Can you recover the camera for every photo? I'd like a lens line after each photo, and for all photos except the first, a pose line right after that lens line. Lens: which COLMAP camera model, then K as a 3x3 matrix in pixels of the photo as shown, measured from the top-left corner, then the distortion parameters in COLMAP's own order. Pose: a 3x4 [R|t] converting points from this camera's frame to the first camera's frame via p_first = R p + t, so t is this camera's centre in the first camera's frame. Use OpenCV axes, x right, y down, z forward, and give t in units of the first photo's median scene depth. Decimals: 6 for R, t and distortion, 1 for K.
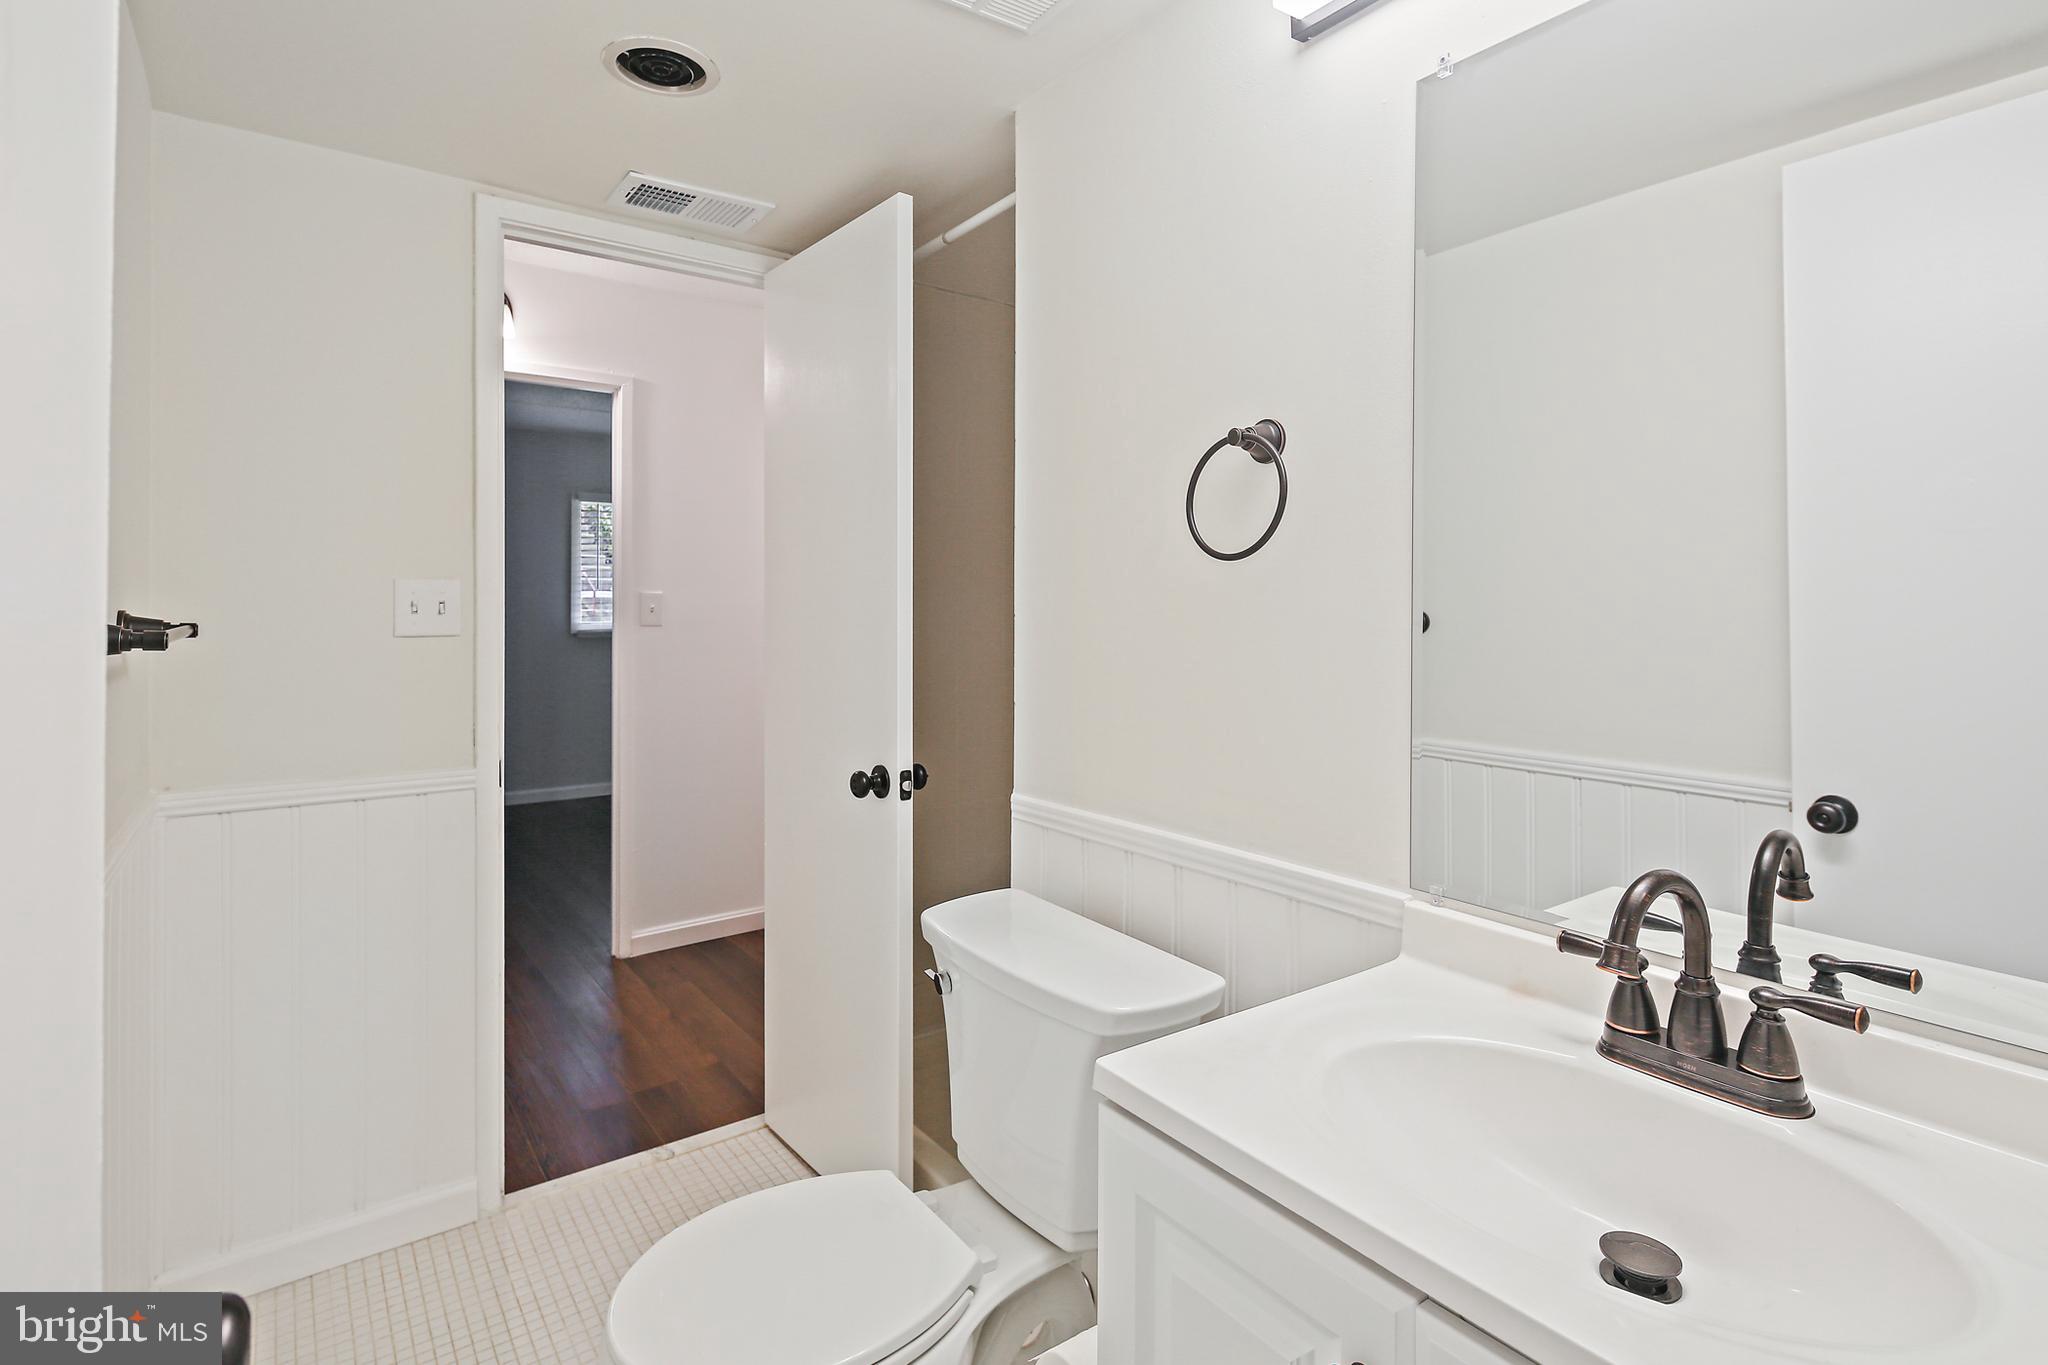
lens RADIAL K [[1002.2, 0, 1021.8], [0, 1002.2, 660.0], [0, 0, 1]] dist [-0.000584, -0.000831]
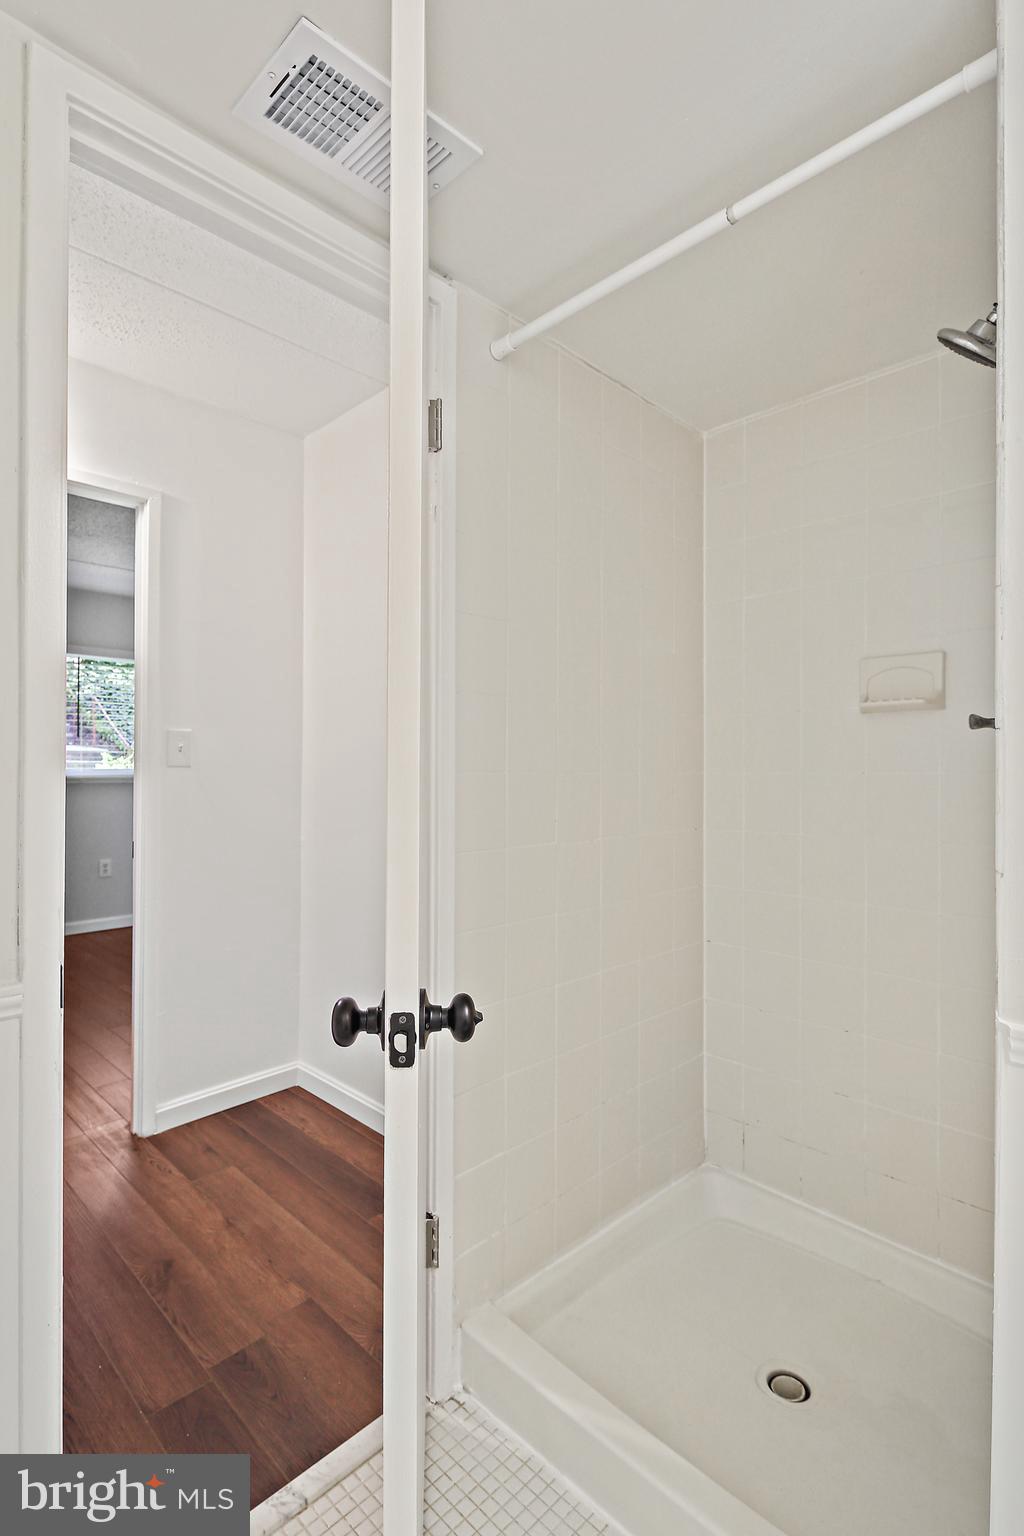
lens RADIAL K [[765.4, 0, 508.2], [0, 765.4, 800.7], [0, 0, 1]] dist [-0.002564, -0.002135]
pose [[0.989907, 0.001750, 0.141708, -0.331567], [-0.000887, 0.999981, -0.006151, 0.001549], [-0.141716, 0.005963, 0.989889, 0.519849]]
